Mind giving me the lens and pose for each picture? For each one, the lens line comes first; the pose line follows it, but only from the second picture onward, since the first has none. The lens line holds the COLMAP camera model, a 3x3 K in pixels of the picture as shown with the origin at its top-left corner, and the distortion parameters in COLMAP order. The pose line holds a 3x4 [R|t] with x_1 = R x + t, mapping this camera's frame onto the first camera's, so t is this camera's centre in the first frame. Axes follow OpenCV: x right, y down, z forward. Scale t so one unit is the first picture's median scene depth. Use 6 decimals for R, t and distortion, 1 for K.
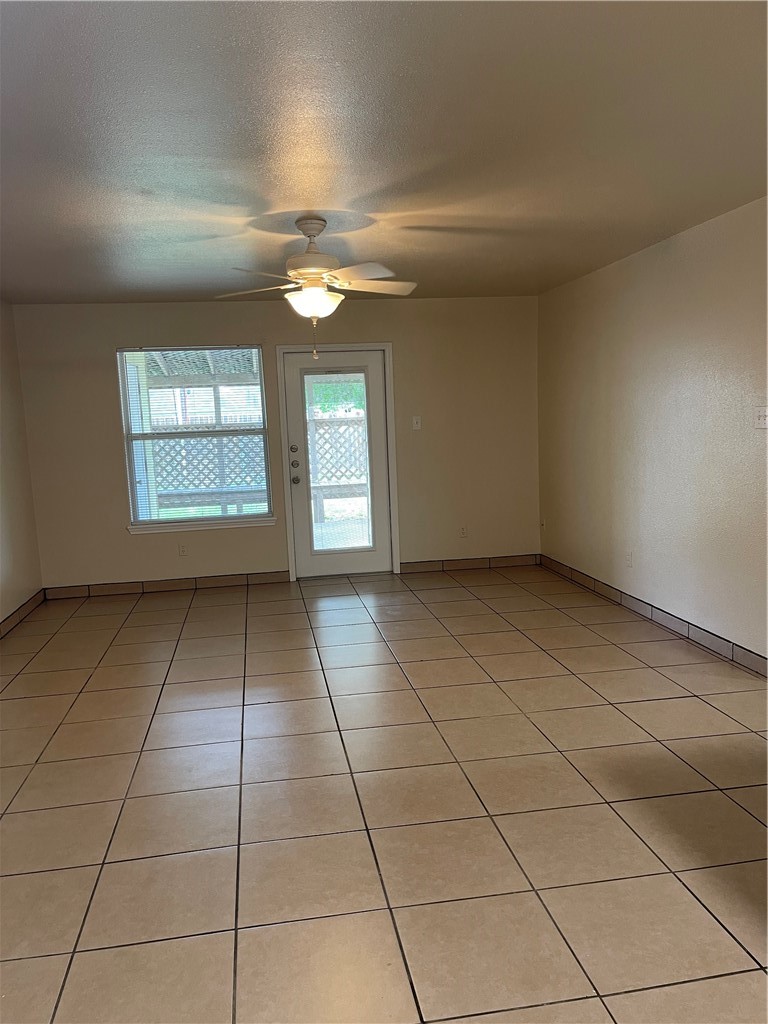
lens RADIAL K [[759.5, 0, 381.1], [0, 759.5, 536.6], [0, 0, 1]] dist [0.147802, -0.000523]
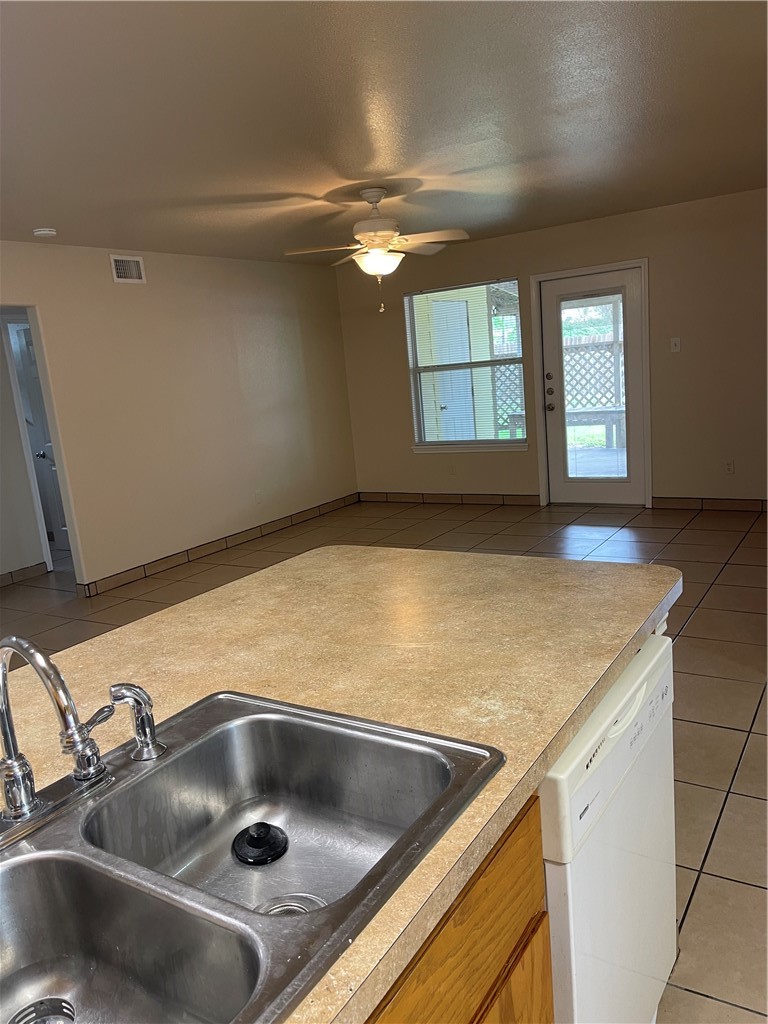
lens RADIAL K [[773.8, 0, 382.7], [0, 773.8, 516.4], [0, 0, 1]] dist [0.035419, -0.001278]
pose [[0.750542, 0.101542, -0.652975, 0.410312], [-0.041980, 0.993454, 0.106236, -0.029568], [0.659488, -0.052323, 0.749892, 0.068258]]
